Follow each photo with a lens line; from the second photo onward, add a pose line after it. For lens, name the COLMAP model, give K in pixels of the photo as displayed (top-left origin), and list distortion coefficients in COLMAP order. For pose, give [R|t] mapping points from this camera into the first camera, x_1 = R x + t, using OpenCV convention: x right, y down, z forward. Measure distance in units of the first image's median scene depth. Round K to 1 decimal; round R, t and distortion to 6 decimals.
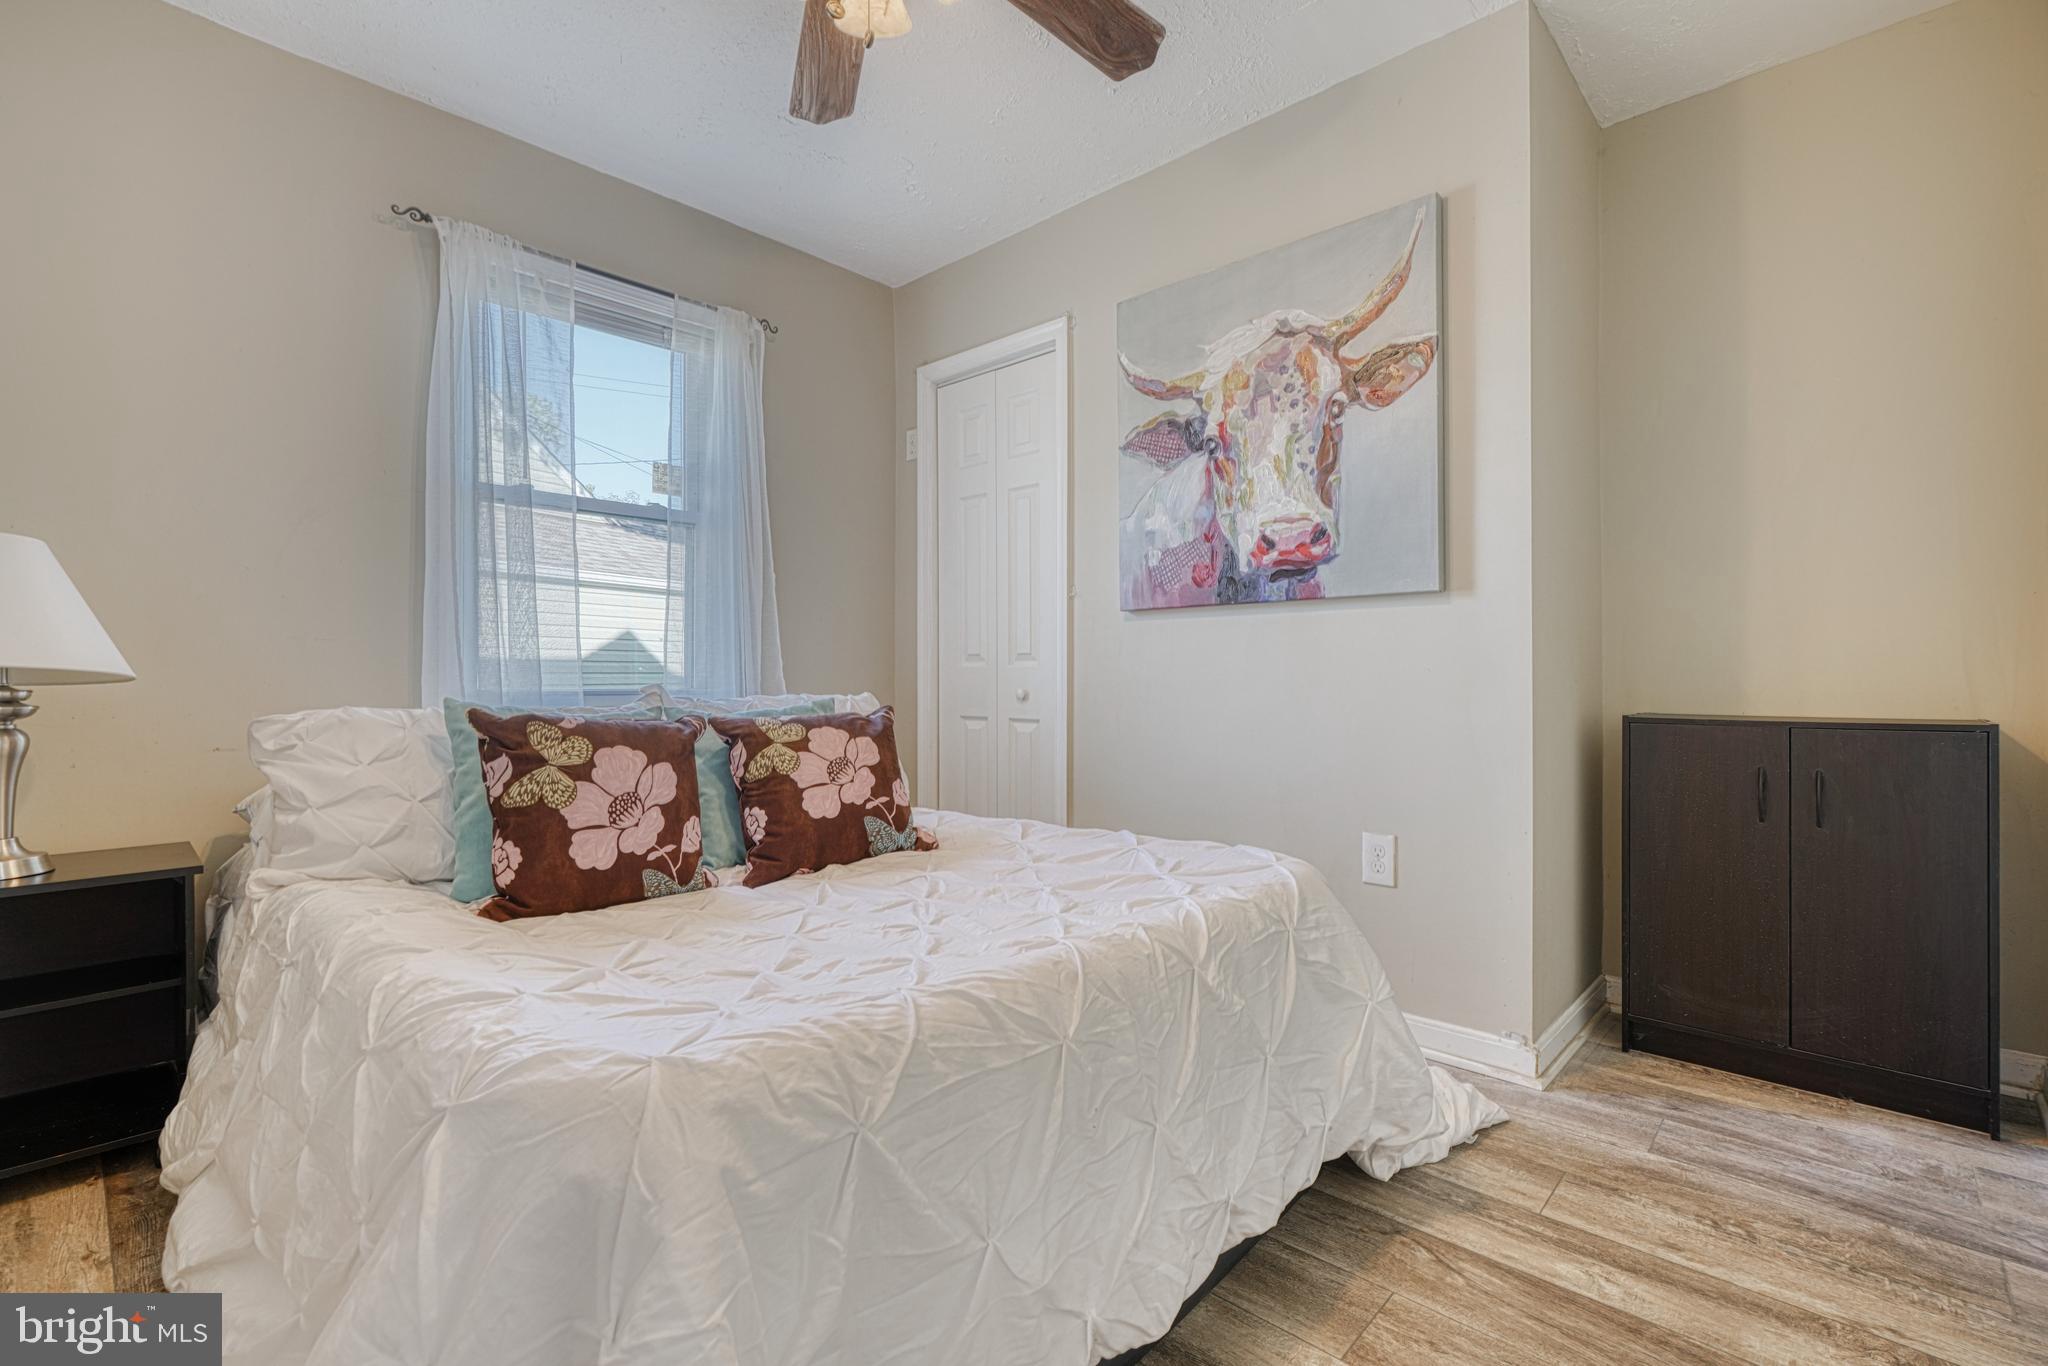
lens RADIAL K [[939.8, 0, 1024.9], [0, 939.8, 684.7], [0, 0, 1]] dist [-0.010686, 0.004734]
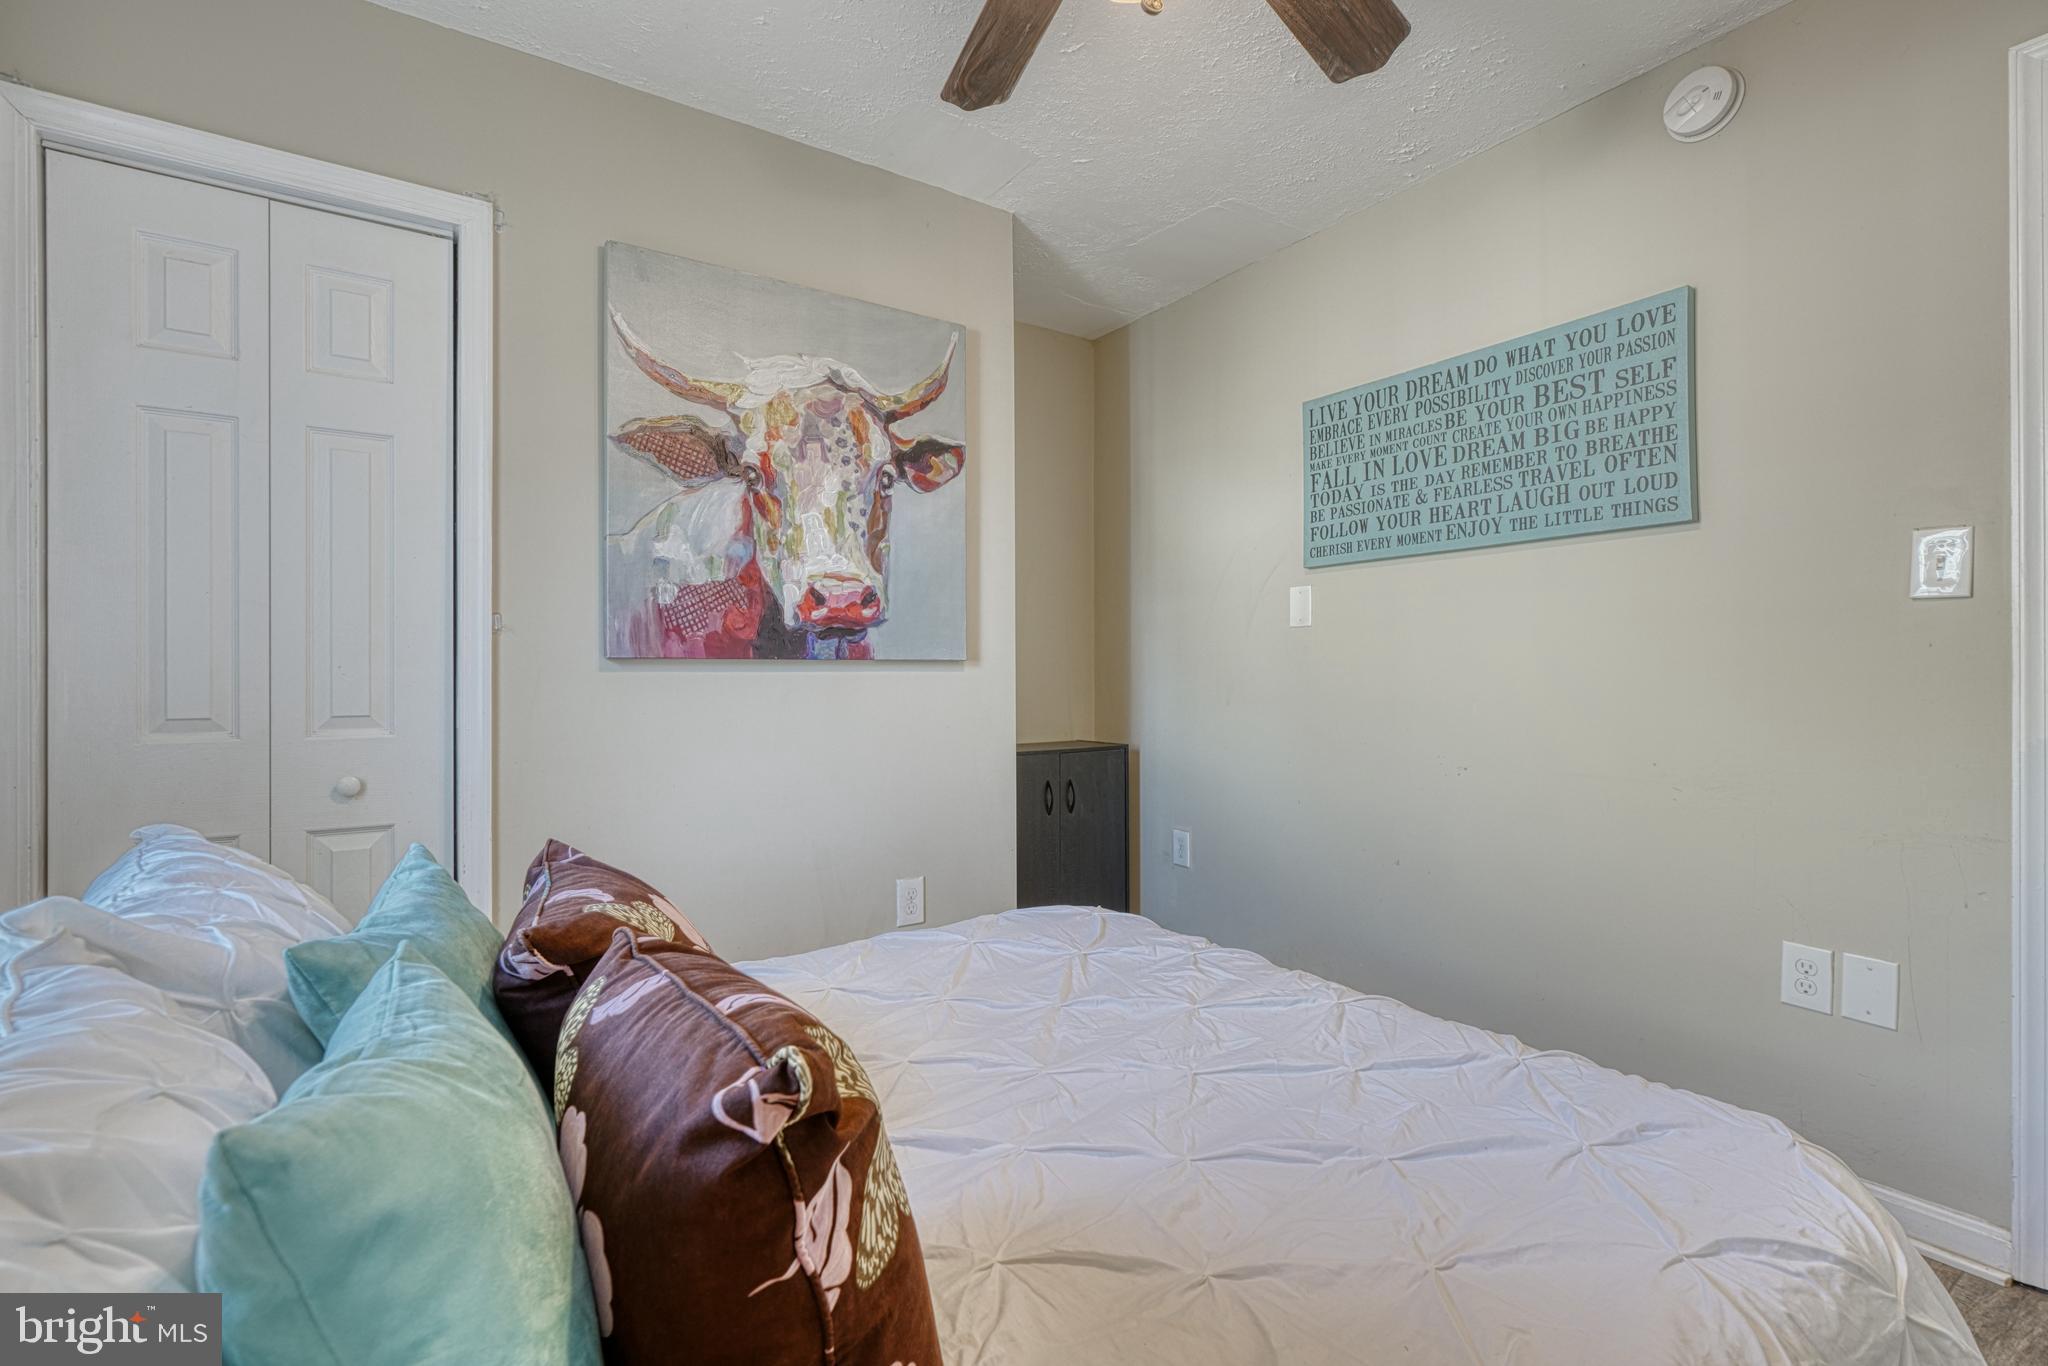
lens RADIAL K [[939.8, 0, 1025.1], [0, 939.8, 676.5], [0, 0, 1]] dist [-0.010686, 0.004734]
pose [[0.202564, -0.000656, 0.979269, -0.628351], [0.008533, 0.999963, -0.001096, -0.068797], [-0.979232, 0.008578, 0.202563, 0.605934]]
